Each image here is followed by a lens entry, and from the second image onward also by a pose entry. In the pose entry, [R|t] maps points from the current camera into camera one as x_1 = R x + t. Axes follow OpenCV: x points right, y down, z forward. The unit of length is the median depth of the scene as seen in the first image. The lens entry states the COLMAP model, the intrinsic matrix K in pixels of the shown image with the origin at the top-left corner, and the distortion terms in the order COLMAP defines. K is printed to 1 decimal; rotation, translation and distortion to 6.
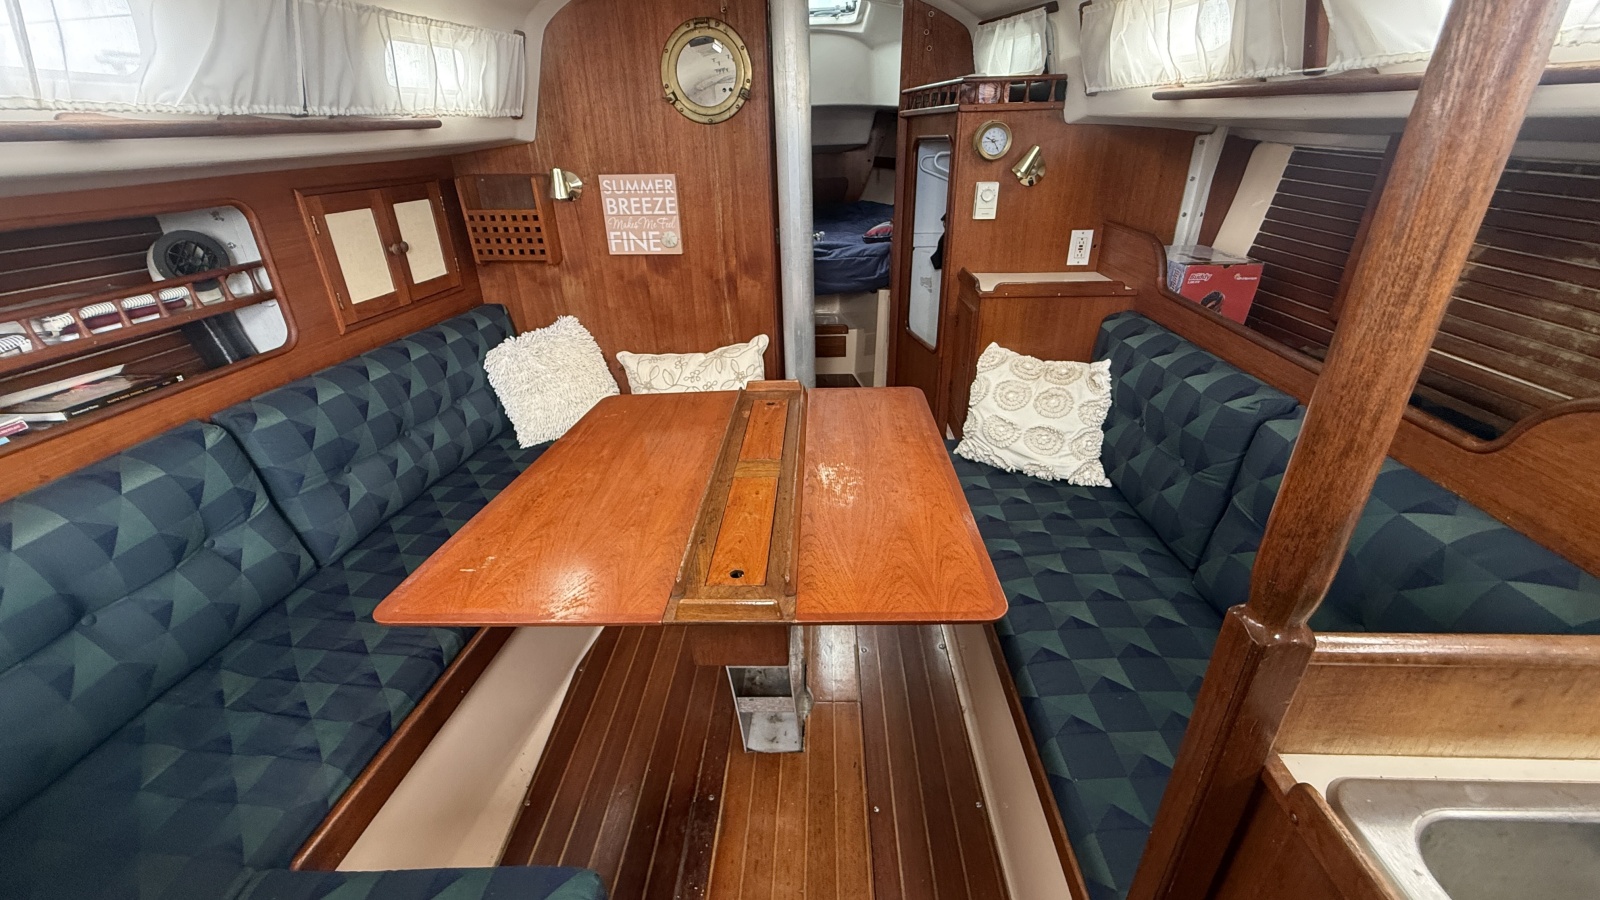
lens RADIAL K [[635.9, 0, 795.9], [0, 635.9, 452.4], [0, 0, 1]] dist [-0.000009, 0.000047]
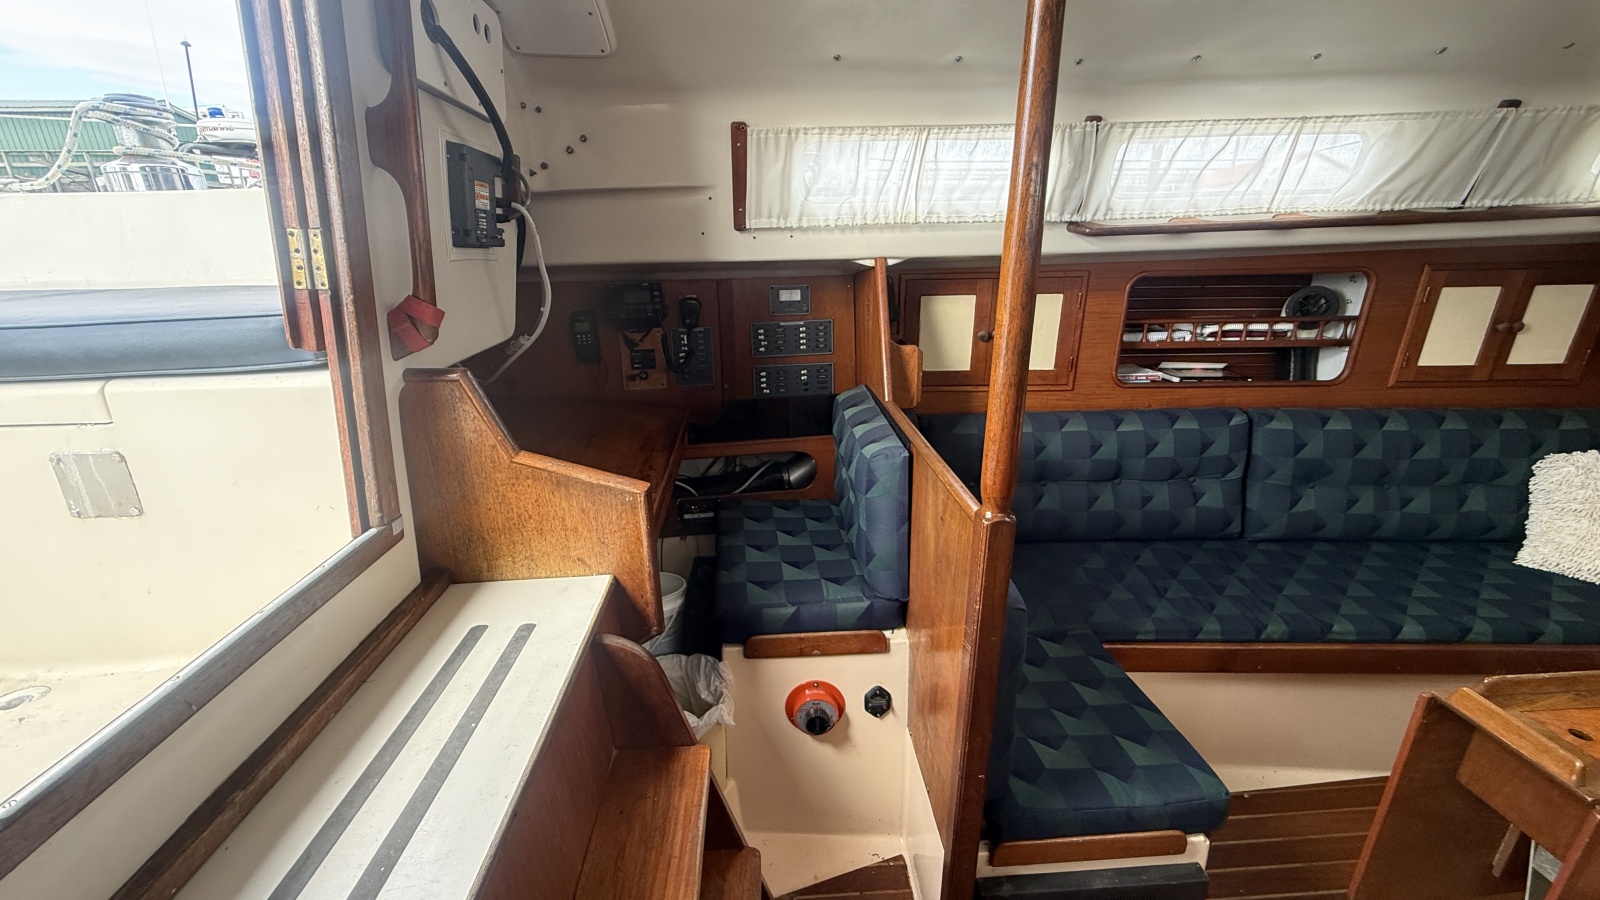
lens RADIAL K [[635.9, 0, 795.9], [0, 635.9, 452.4], [0, 0, 1]] dist [-0.000009, 0.000047]
pose [[0.089411, 0.351934, -0.931745, 0.339417], [-0.428341, 0.858148, 0.283031, 0.054700], [0.899183, 0.373798, 0.227476, -0.195620]]
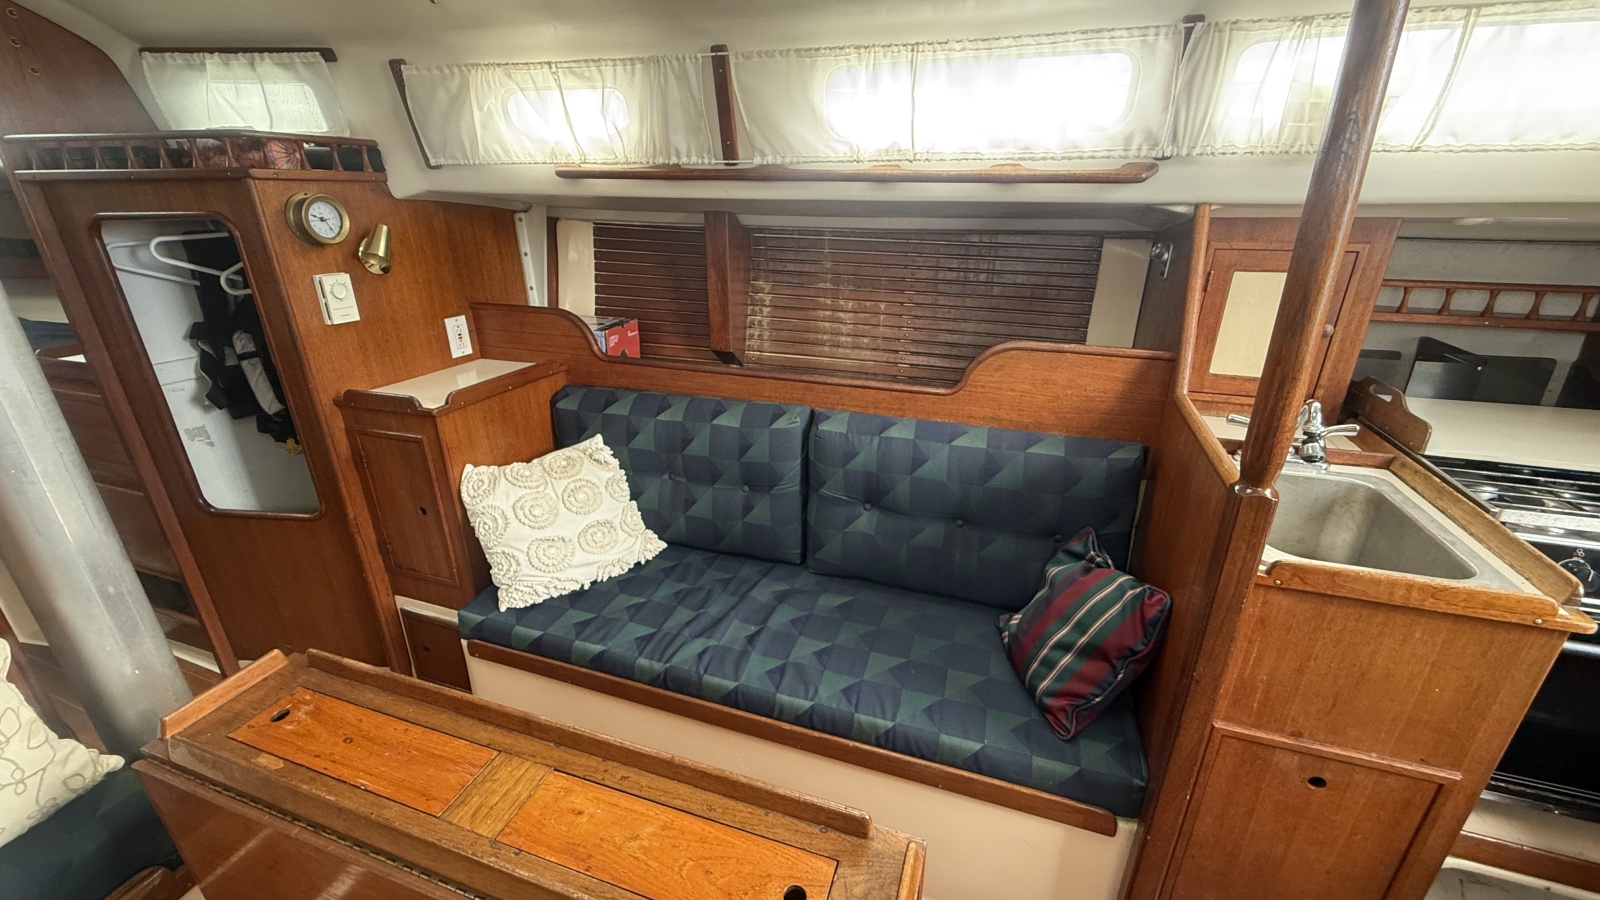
lens RADIAL K [[635.9, 0, 795.9], [0, 635.9, 452.4], [0, 0, 1]] dist [-0.000009, 0.000047]
pose [[0.295875, -0.331636, 0.895810, -0.295224], [0.425685, 0.885306, 0.187149, -0.177699], [-0.855132, 0.325960, 0.403113, 0.369228]]
